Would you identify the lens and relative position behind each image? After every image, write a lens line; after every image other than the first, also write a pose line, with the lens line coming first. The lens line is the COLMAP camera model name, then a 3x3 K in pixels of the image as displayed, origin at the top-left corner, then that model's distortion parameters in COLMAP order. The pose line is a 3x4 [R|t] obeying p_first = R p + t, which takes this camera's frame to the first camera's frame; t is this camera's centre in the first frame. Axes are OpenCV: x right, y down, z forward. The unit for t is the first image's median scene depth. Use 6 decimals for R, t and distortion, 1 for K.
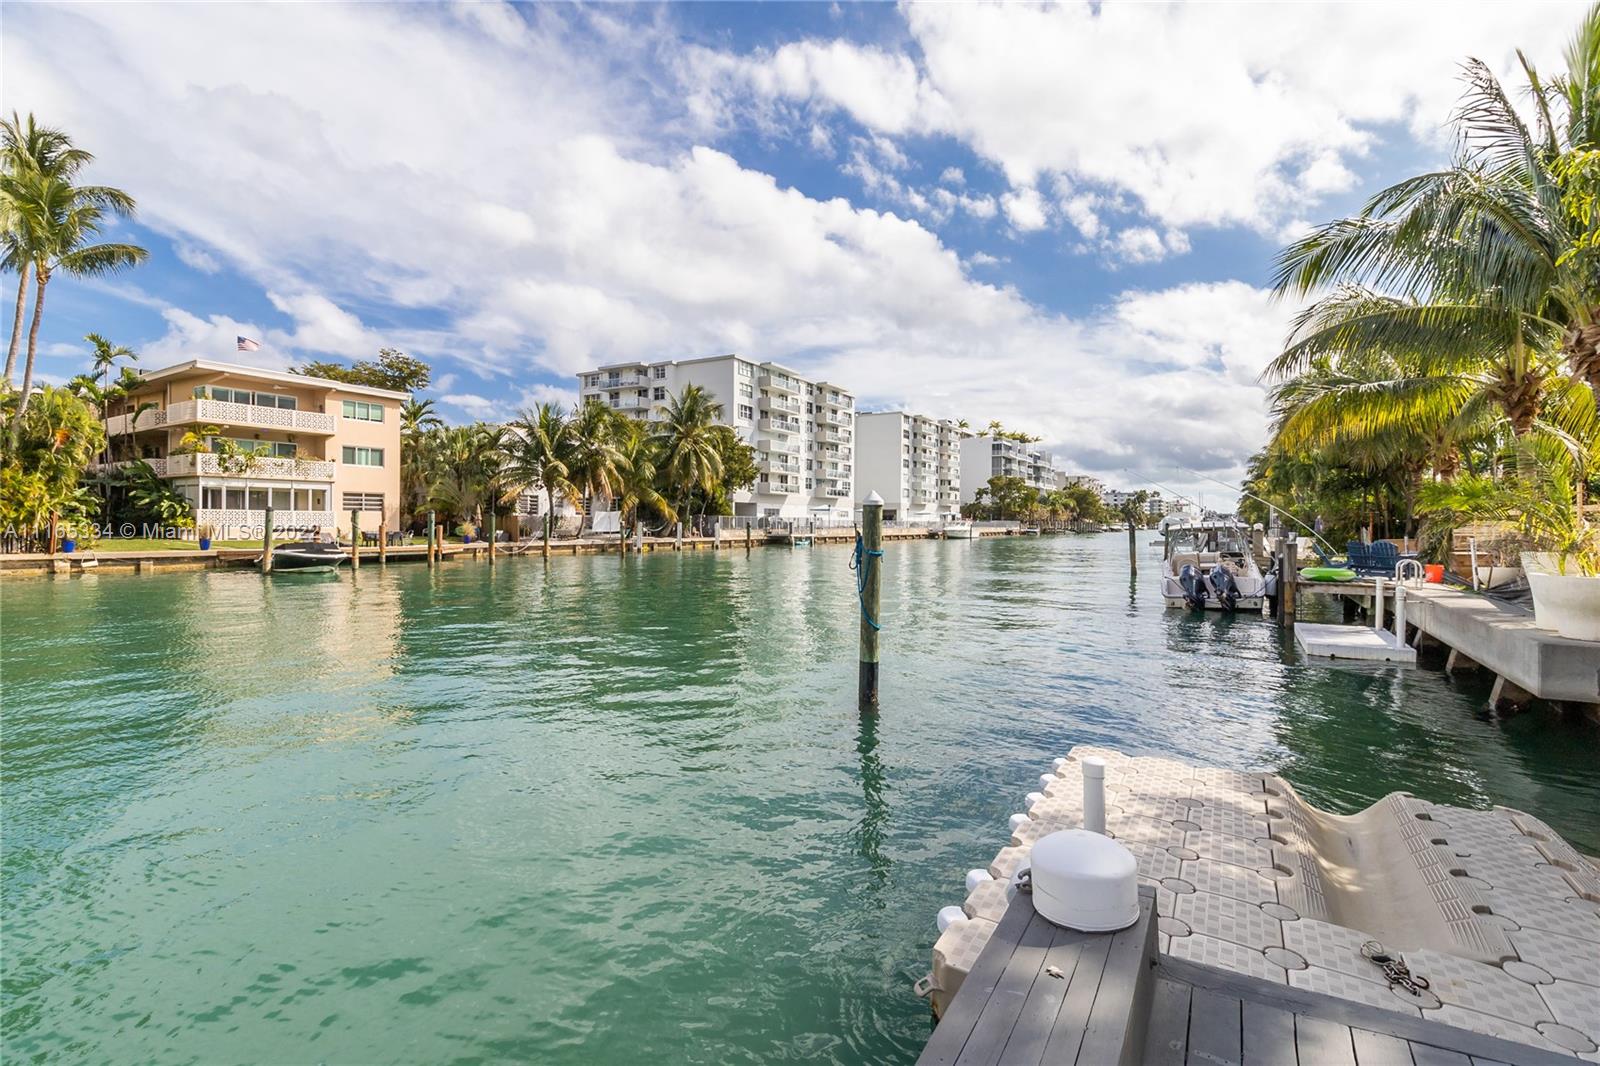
lens RADIAL K [[745.9, 0, 798.0], [0, 745.9, 528.9], [0, 0, 1]] dist [0.001615, 0.000425]
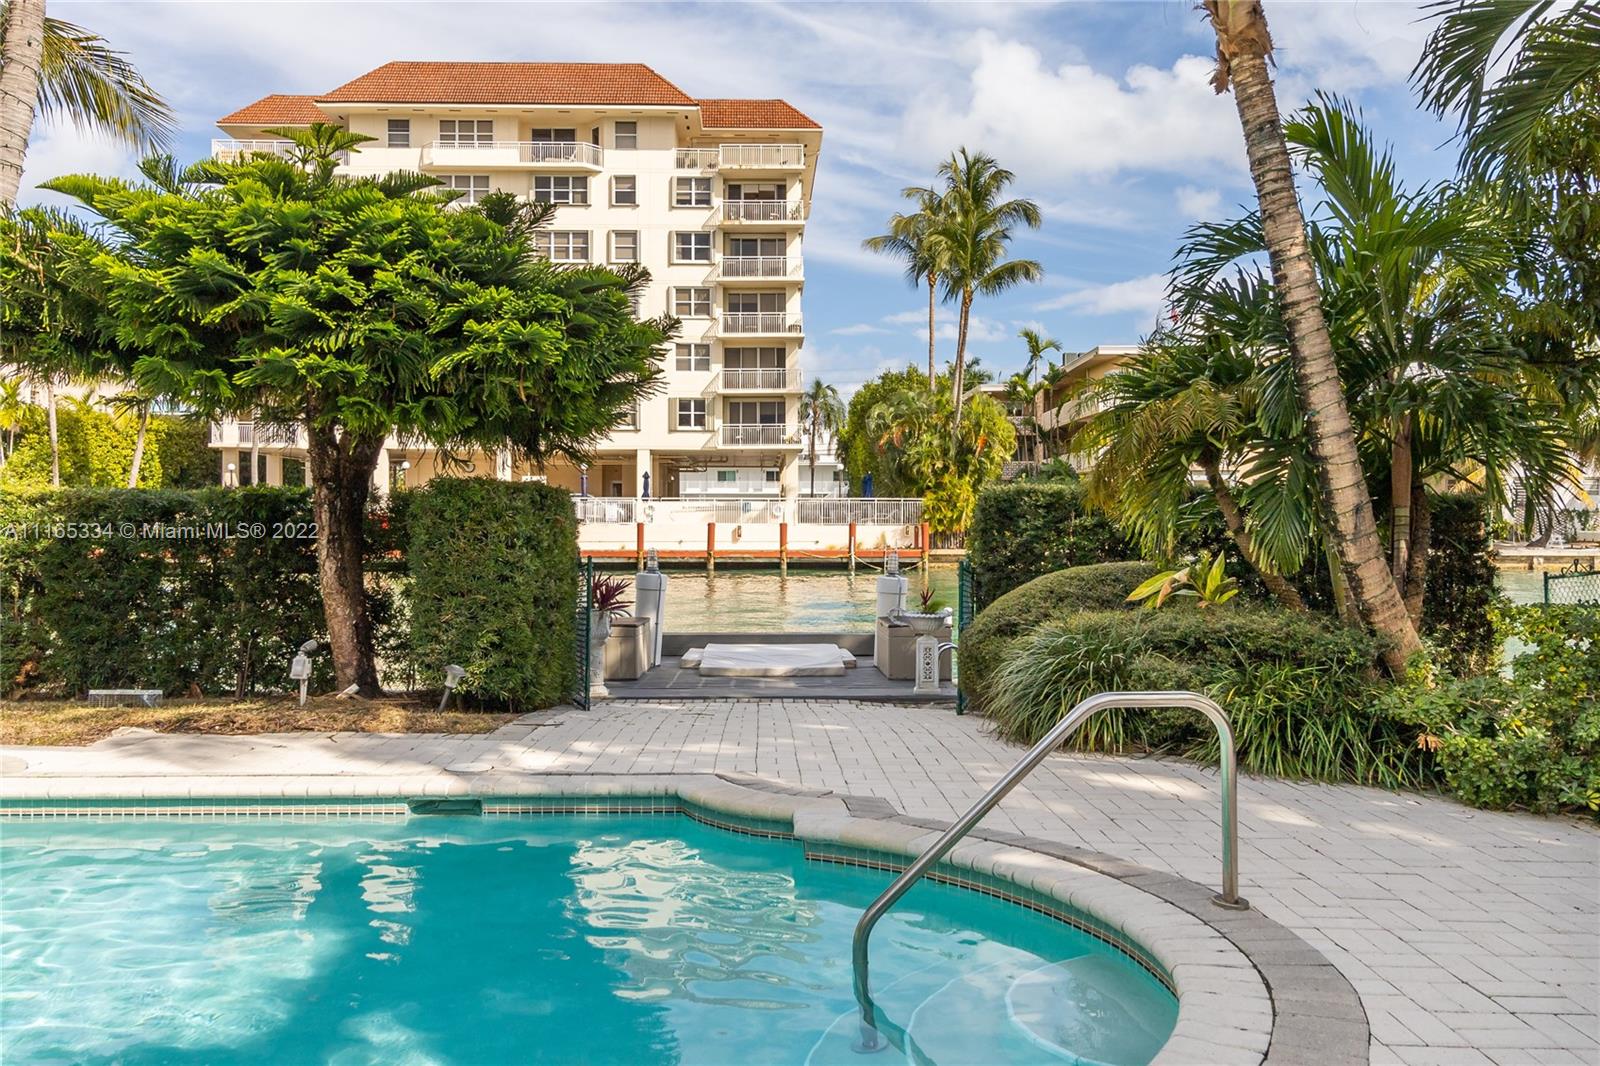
lens RADIAL K [[1286.9, 0, 788.8], [0, 1286.9, 513.9], [0, 0, 1]] dist [0.000895, 0.001613]
pose [[0.529591, -0.005521, -0.848235, 0.221734], [-0.005339, 0.999937, -0.009842, 0.000333], [0.848236, 0.009741, 0.529528, -0.112117]]
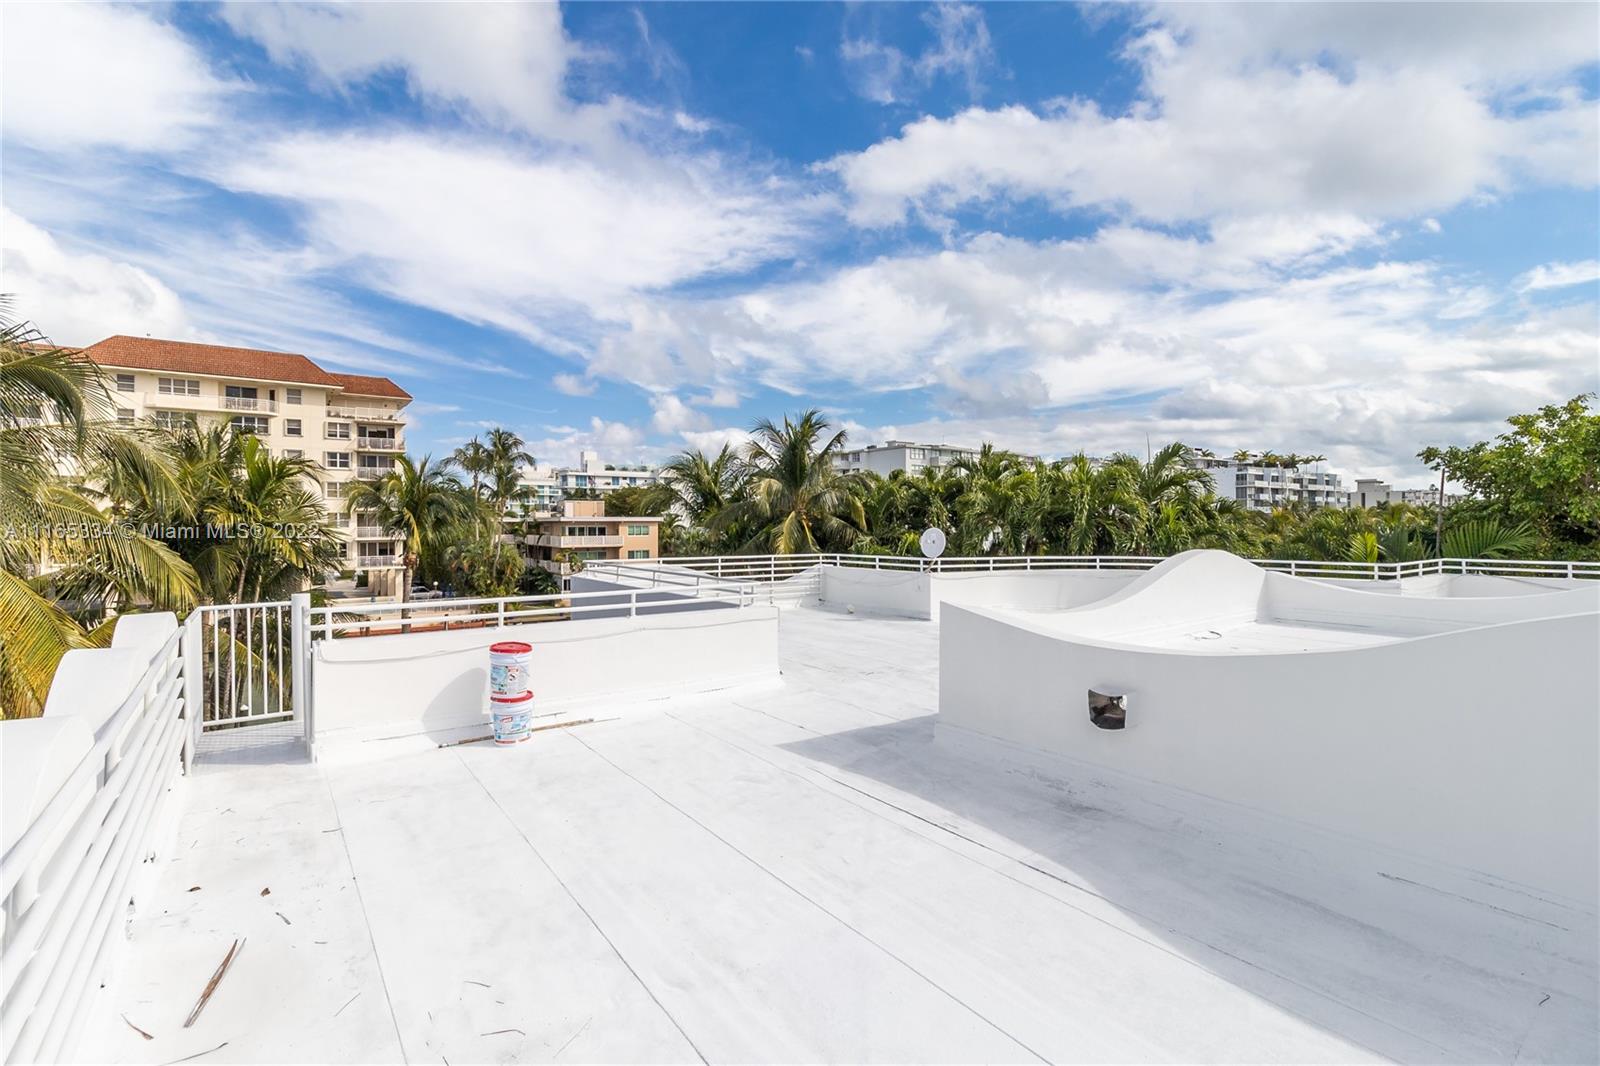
lens RADIAL K [[745.9, 0, 798.0], [0, 745.9, 528.9], [0, 0, 1]] dist [0.001615, 0.000425]
pose [[0.914784, -0.007294, -0.403878, 0.376132], [0.005081, 0.999966, -0.006549, -0.112322], [0.403912, 0.003939, 0.914789, -0.370526]]
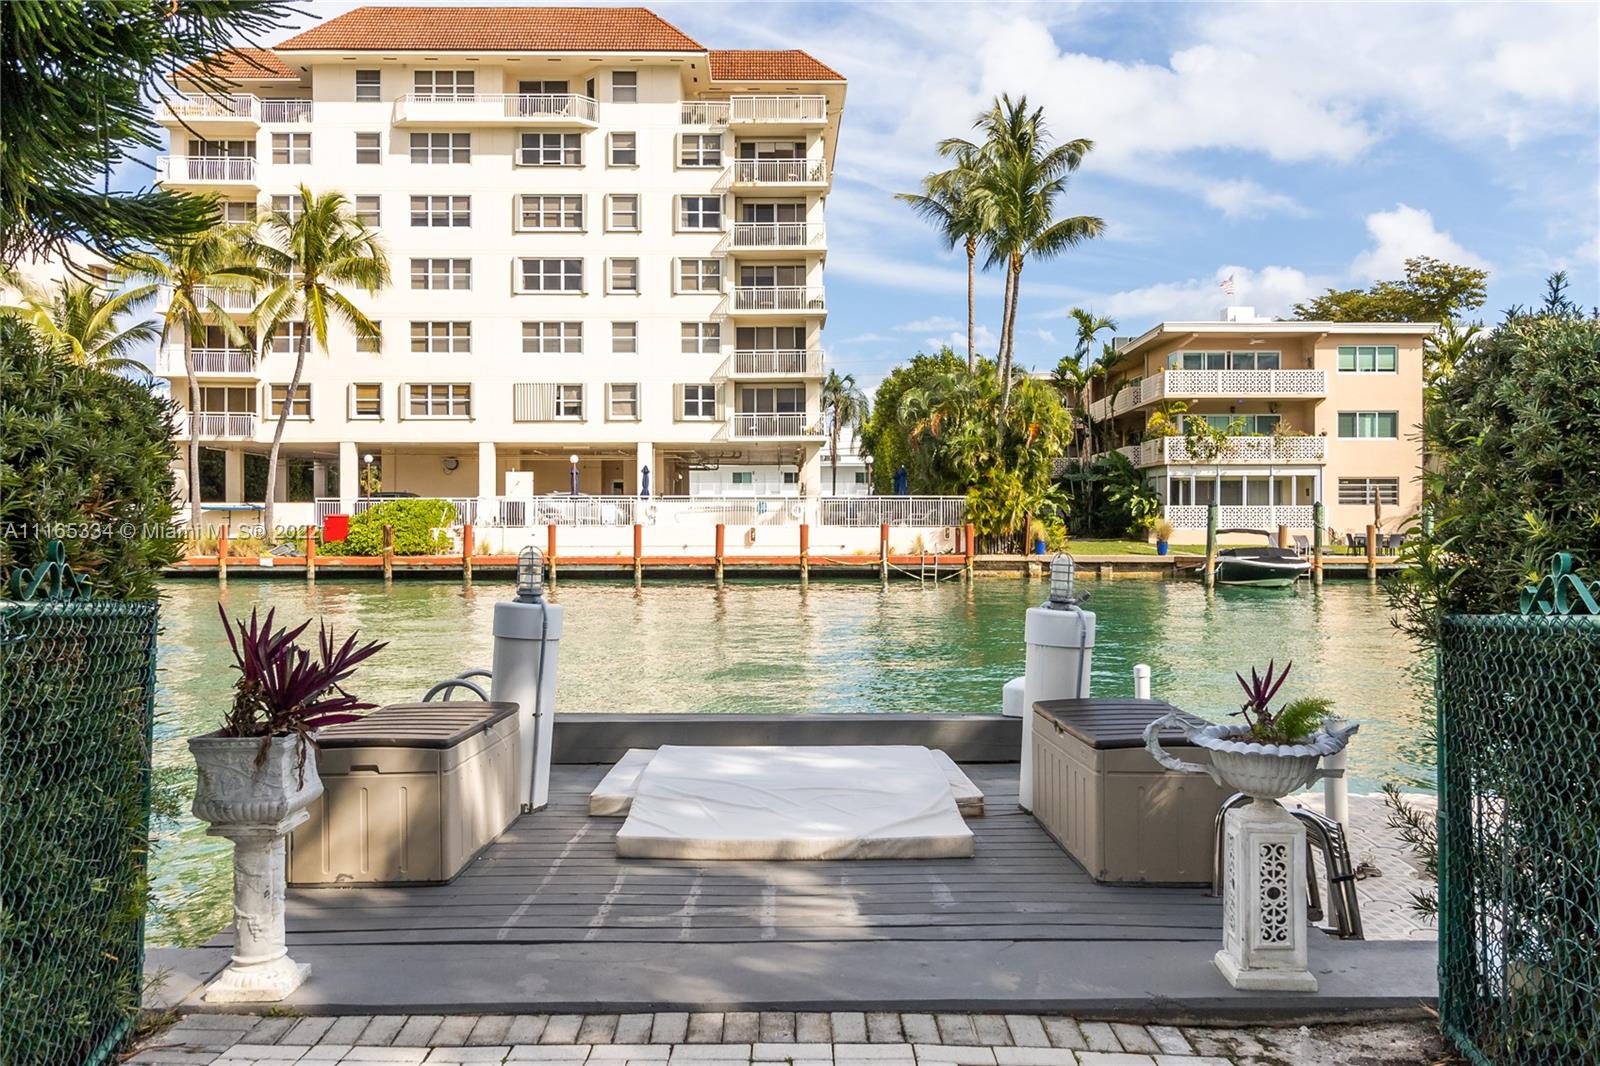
lens RADIAL K [[1286.9, 0, 788.8], [0, 1286.9, 513.9], [0, 0, 1]] dist [0.000895, 0.001613]
pose [[0.517522, -0.010742, -0.855603, 0.115606], [-0.003877, 0.999881, -0.014899, 0.003082], [0.855661, 0.011028, 0.517419, -0.048114]]
